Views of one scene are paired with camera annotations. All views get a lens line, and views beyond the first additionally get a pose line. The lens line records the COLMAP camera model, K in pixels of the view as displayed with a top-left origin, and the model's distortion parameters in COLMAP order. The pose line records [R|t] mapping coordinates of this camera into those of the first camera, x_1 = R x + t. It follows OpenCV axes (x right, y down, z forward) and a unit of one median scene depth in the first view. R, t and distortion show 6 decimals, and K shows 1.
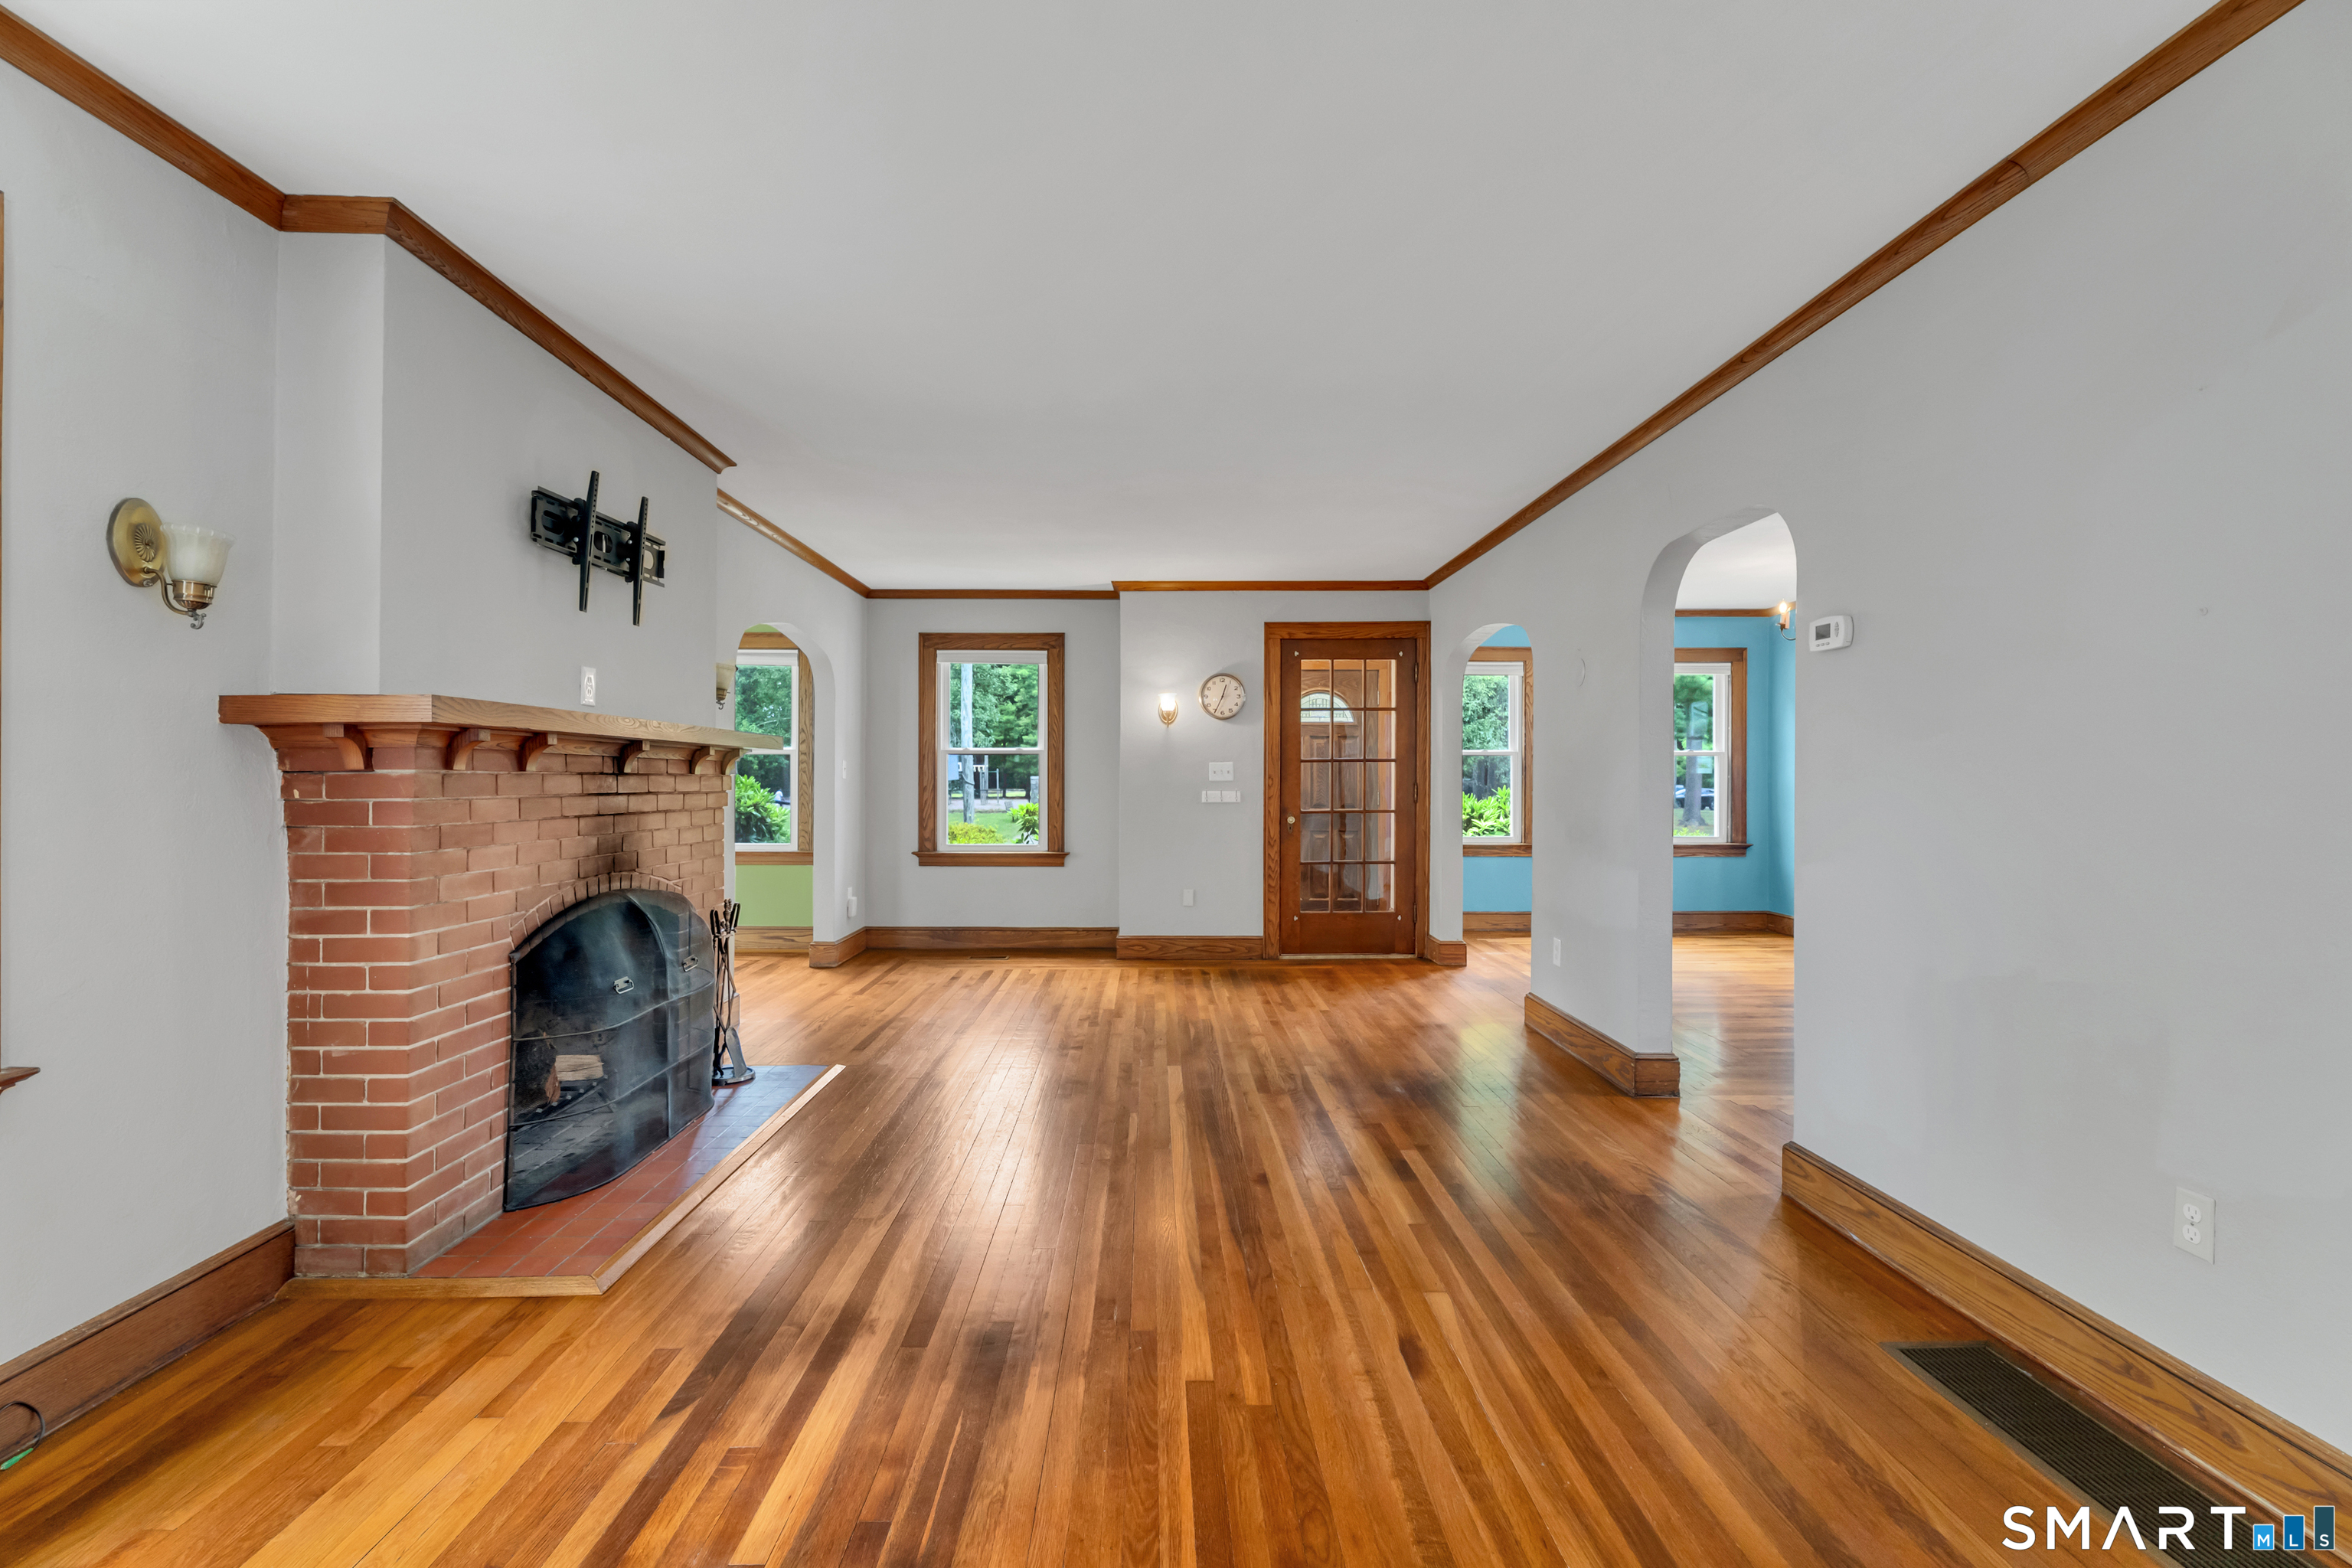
lens RADIAL K [[1040.9, 0, 1163.0], [0, 1040.9, 779.5], [0, 0, 1]] dist [-0.000244, 0.001222]
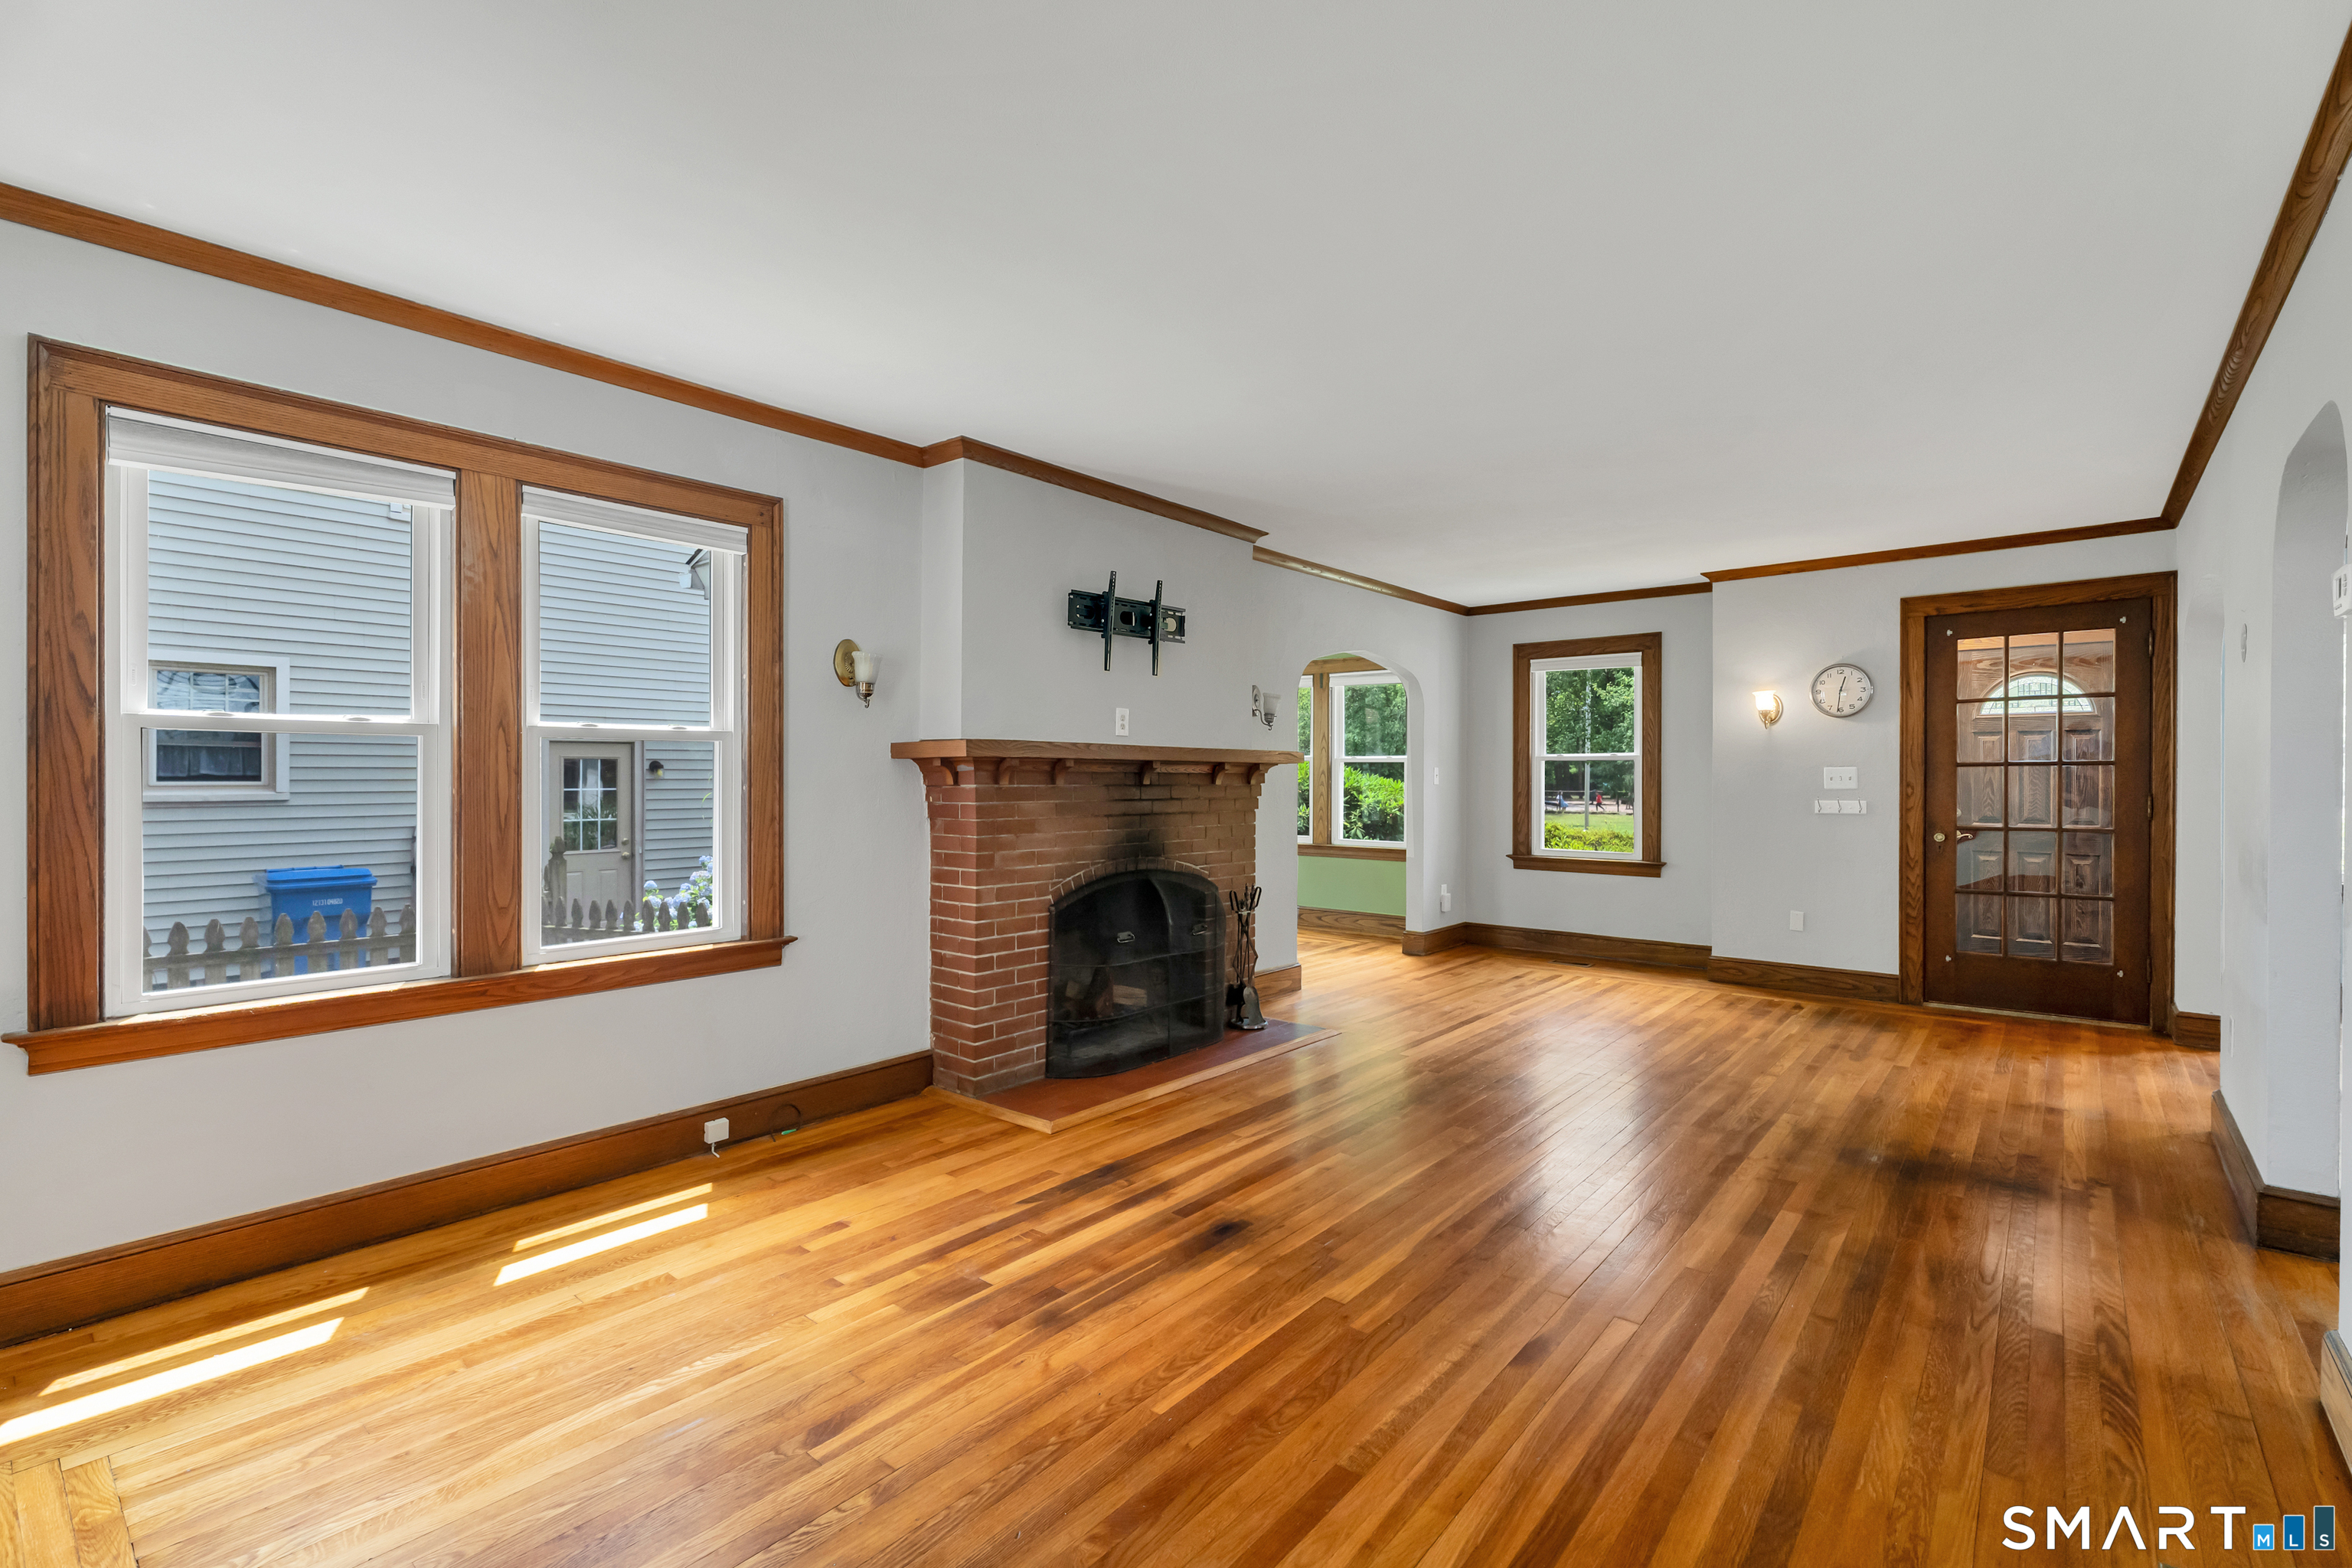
lens RADIAL K [[1040.9, 0, 1181.1], [0, 1040.9, 788.5], [0, 0, 1]] dist [-0.000244, 0.001222]
pose [[0.759892, 0.006849, -0.650014, 0.467454], [-0.000834, 0.999954, 0.009561, -0.016125], [0.650049, -0.006723, 0.759862, -0.015488]]
